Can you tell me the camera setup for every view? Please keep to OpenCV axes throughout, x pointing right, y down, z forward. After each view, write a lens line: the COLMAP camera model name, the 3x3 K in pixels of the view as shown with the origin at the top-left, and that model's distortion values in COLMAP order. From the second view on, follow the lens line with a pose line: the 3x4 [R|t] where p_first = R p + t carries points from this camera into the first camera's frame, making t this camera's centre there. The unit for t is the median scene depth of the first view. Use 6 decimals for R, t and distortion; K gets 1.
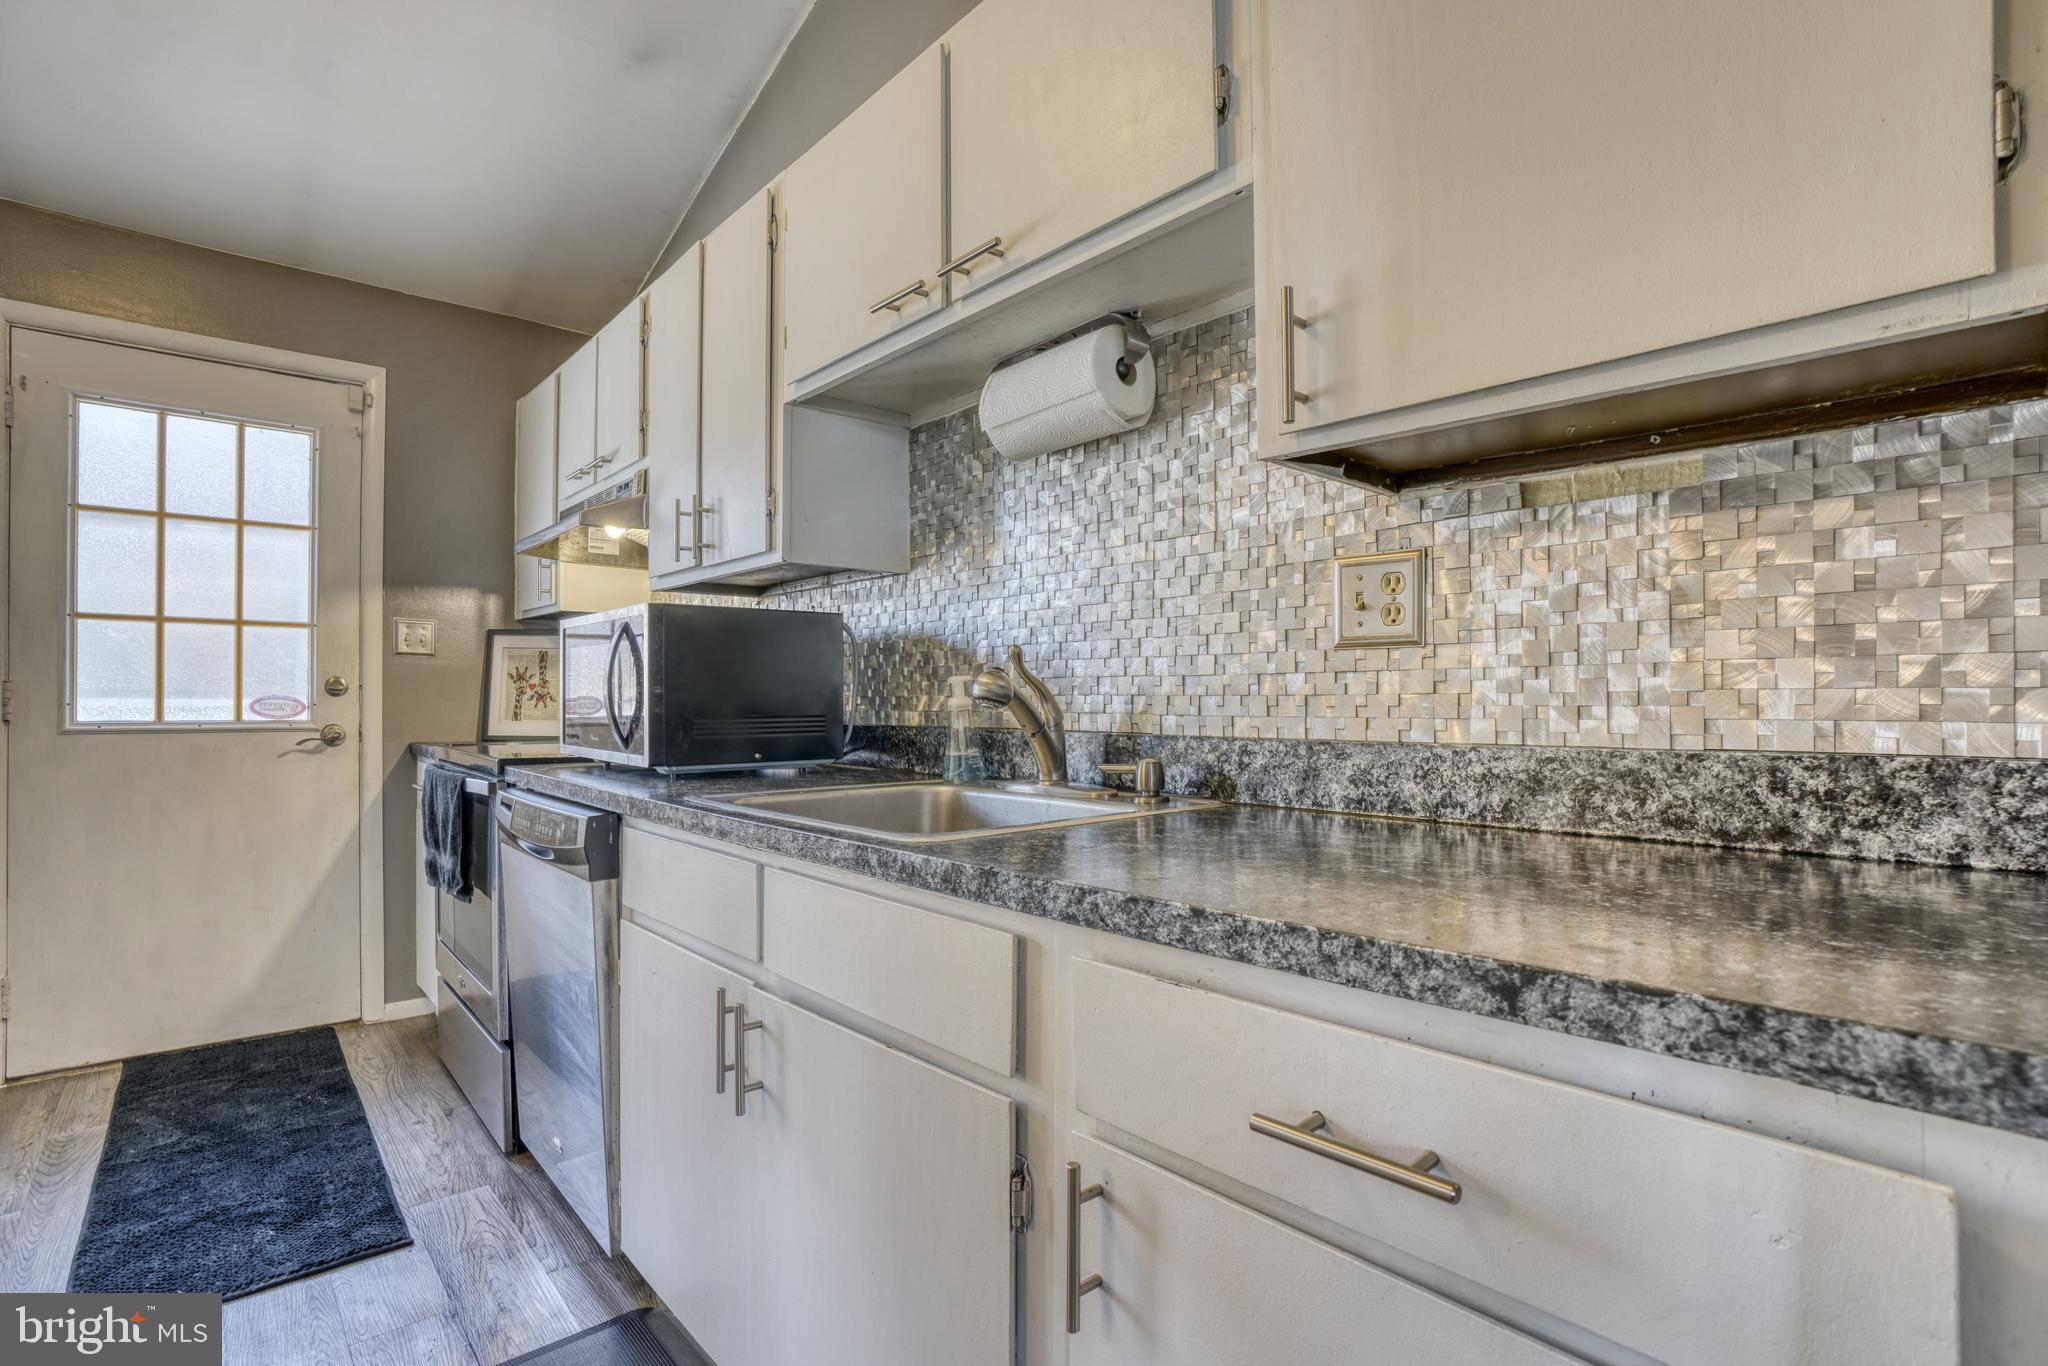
lens RADIAL K [[989.8, 0, 1007.6], [0, 989.8, 695.0], [0, 0, 1]] dist [-0.049732, 0.013057]
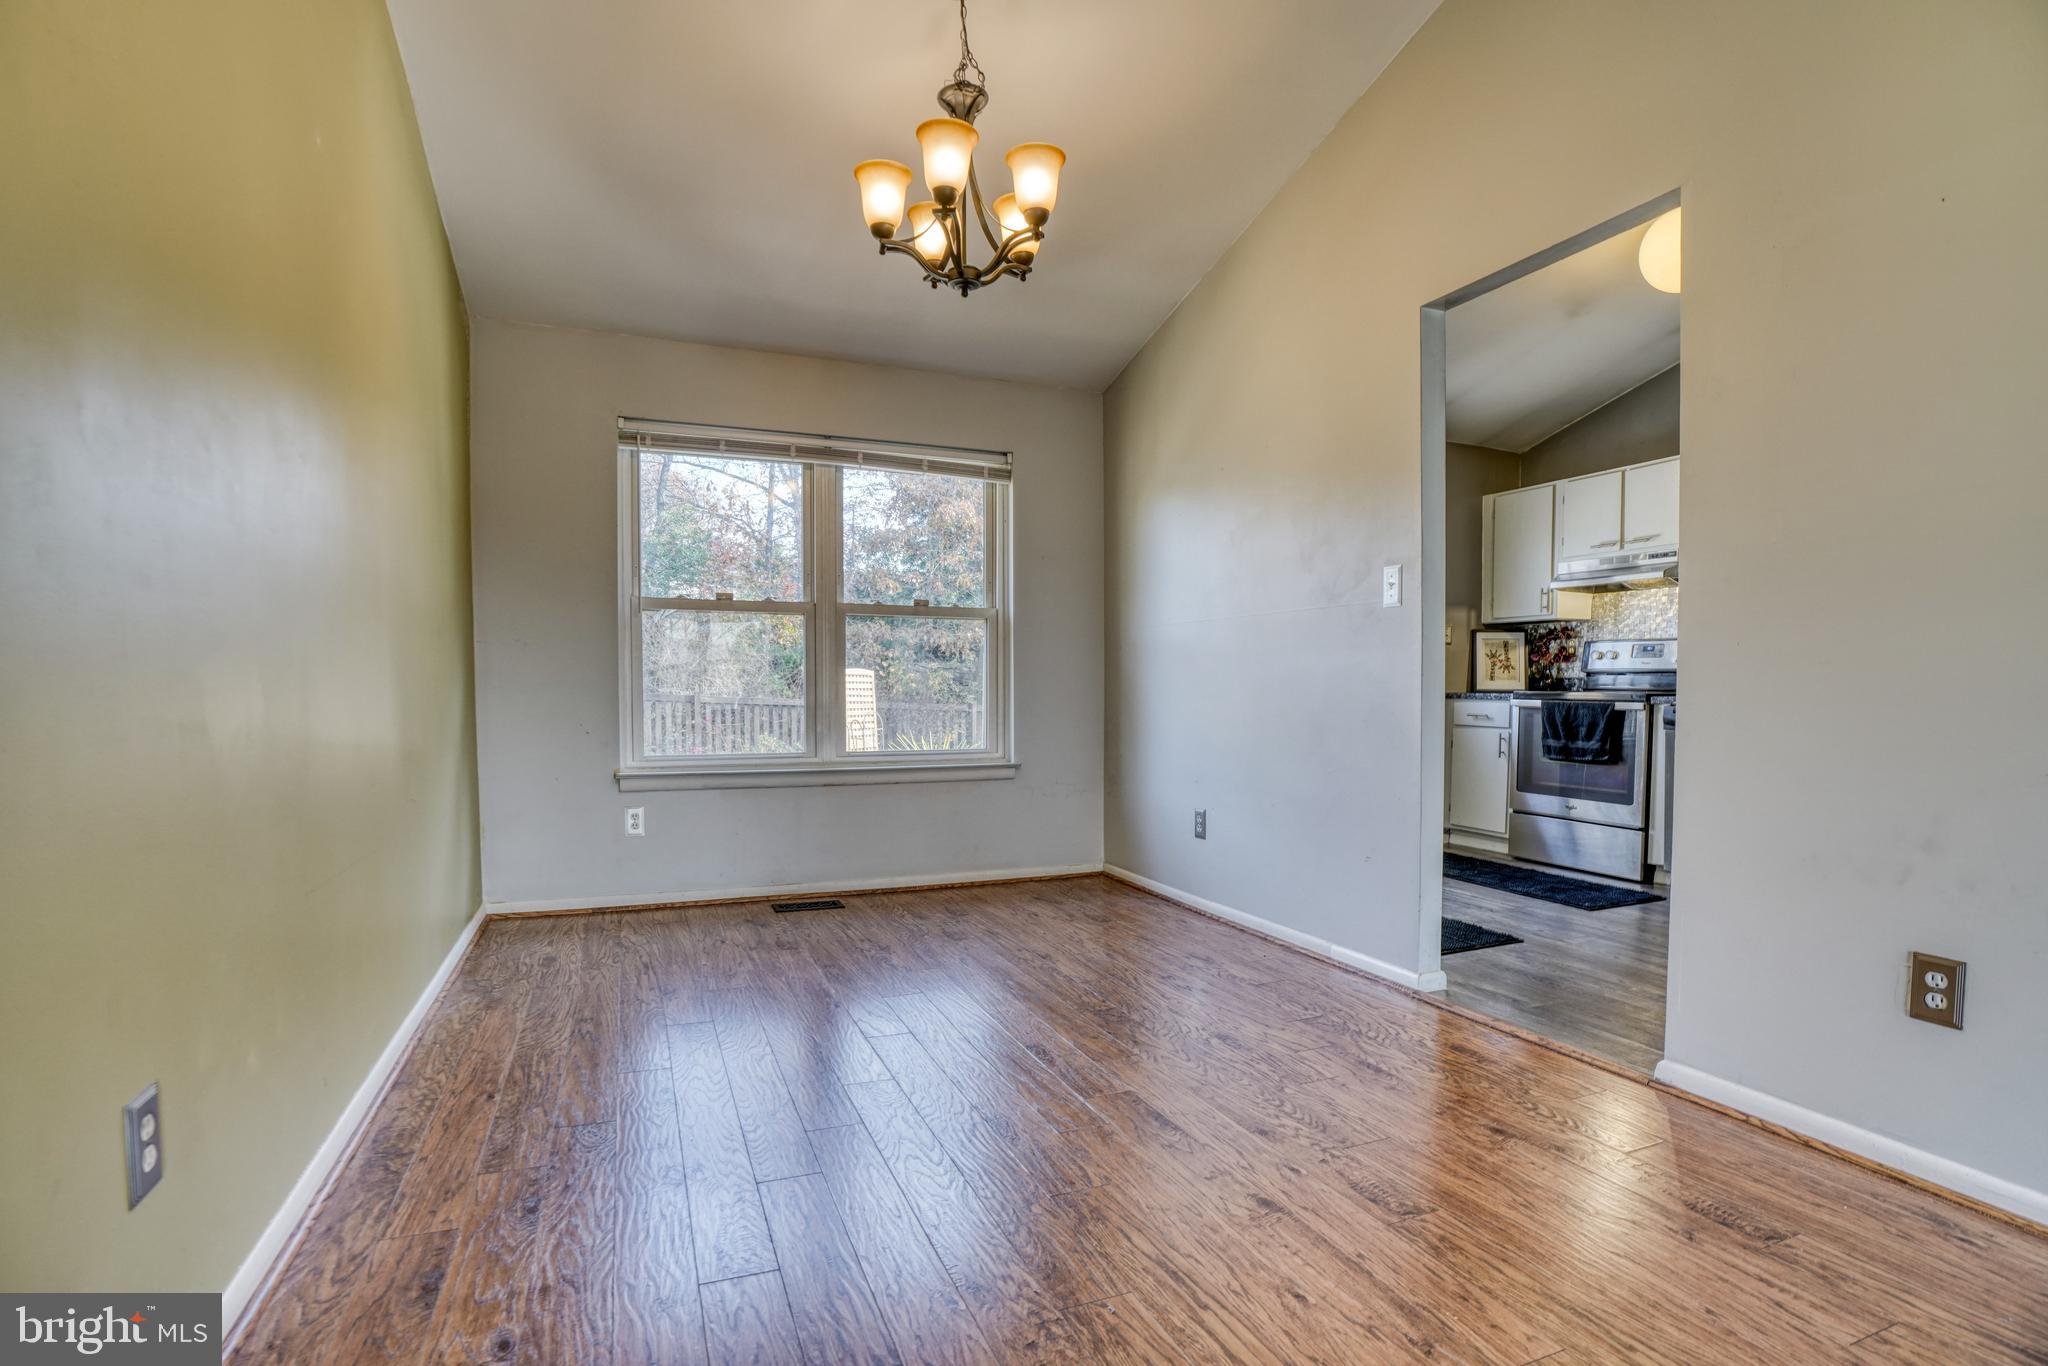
lens RADIAL K [[944.8, 0, 992.0], [0, 944.8, 734.8], [0, 0, 1]] dist [-0.055347, 0.017940]
pose [[0.946795, 0.013384, -0.321560, -1.878060], [0.004758, 0.998444, 0.055566, 0.060117], [0.321803, -0.054140, 0.945257, -2.036439]]
